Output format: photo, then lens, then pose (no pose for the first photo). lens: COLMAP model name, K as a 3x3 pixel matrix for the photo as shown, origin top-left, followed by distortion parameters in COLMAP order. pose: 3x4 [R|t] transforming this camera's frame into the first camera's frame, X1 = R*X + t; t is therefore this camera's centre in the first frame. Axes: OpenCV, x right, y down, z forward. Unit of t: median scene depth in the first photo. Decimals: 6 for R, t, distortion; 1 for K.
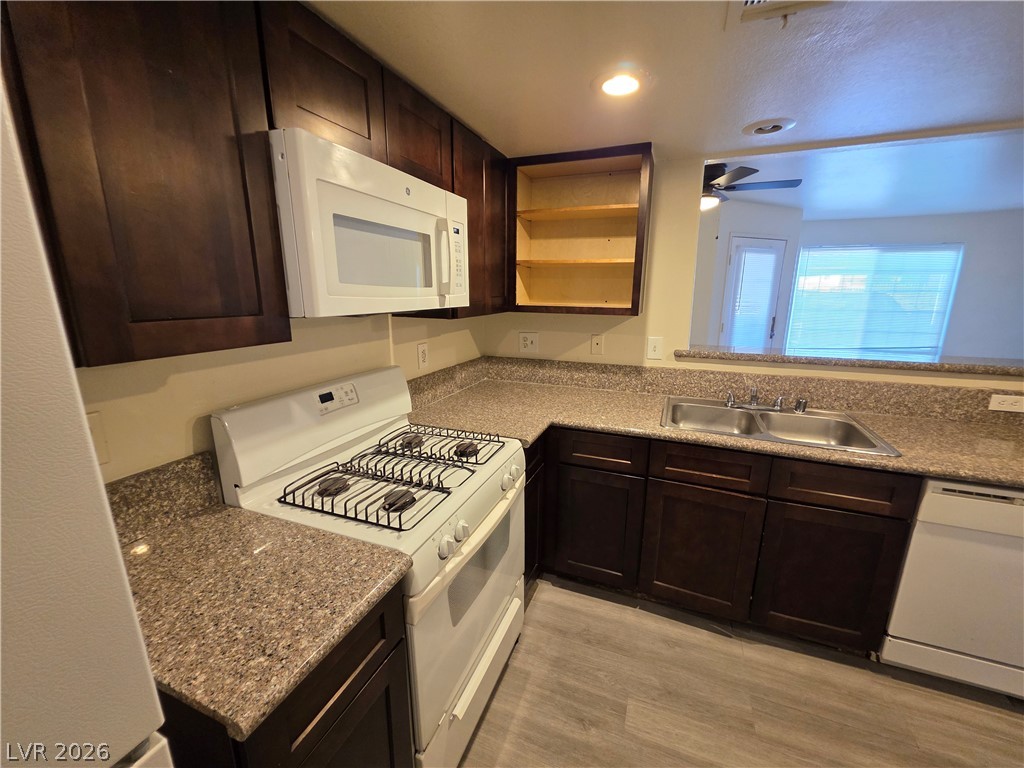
lens RADIAL K [[416.4, 0, 516.9], [0, 416.4, 383.7], [0, 0, 1]] dist [0.000162, 0.000635]
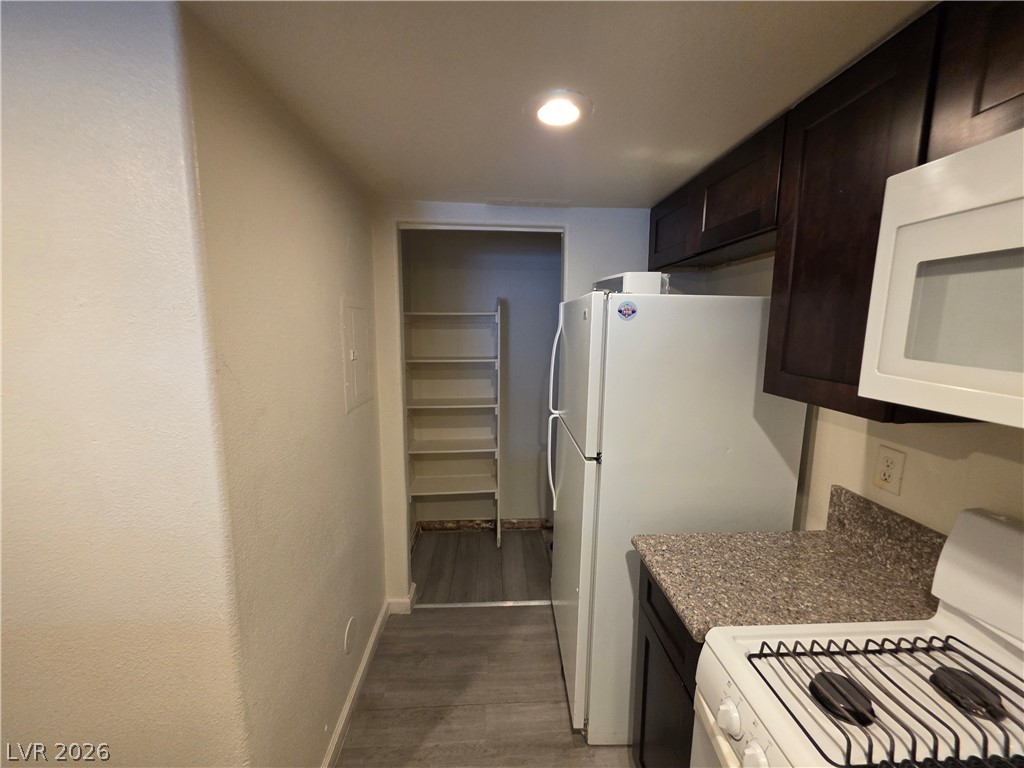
lens RADIAL K [[416.4, 0, 516.9], [0, 416.4, 383.7], [0, 0, 1]] dist [0.000162, 0.000635]
pose [[-0.906286, 0.047754, -0.419959, 0.375189], [-0.107056, 0.935261, 0.337380, -0.299314], [0.408883, 0.350722, -0.842502, 1.088793]]
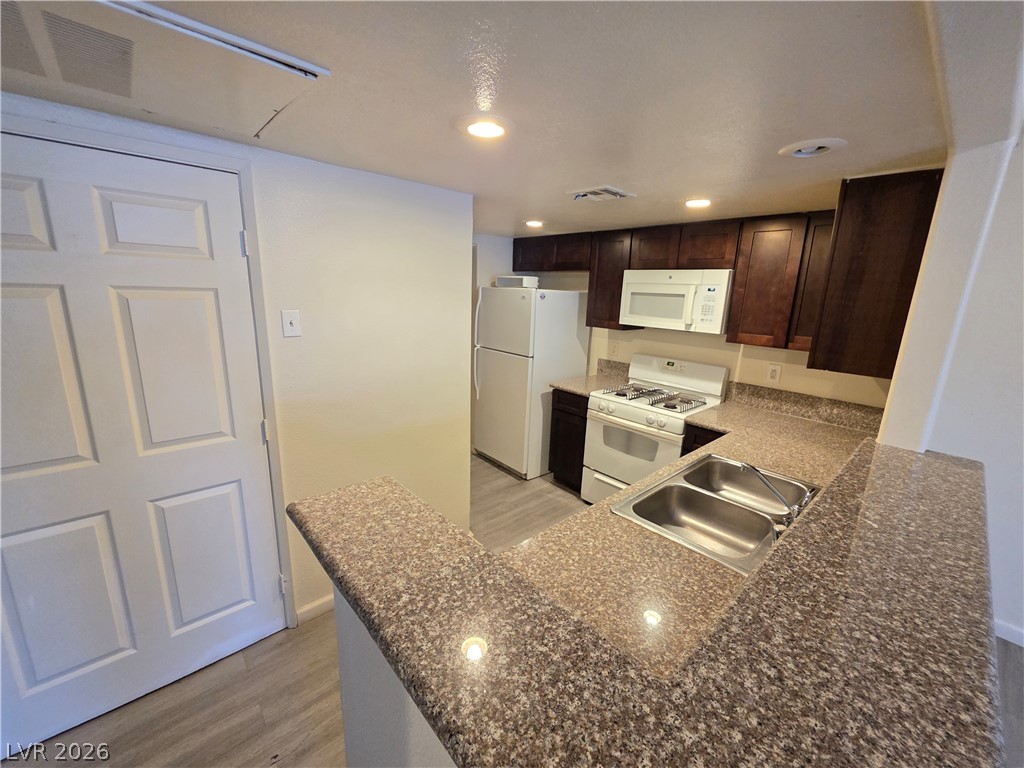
lens RADIAL K [[416.4, 0, 516.9], [0, 416.4, 383.7], [0, 0, 1]] dist [0.000162, 0.000635]
pose [[-0.444528, 0.183593, -0.876749, 2.187215], [-0.237295, 0.919667, 0.312894, -0.429625], [0.863763, 0.347139, -0.365252, 1.281521]]
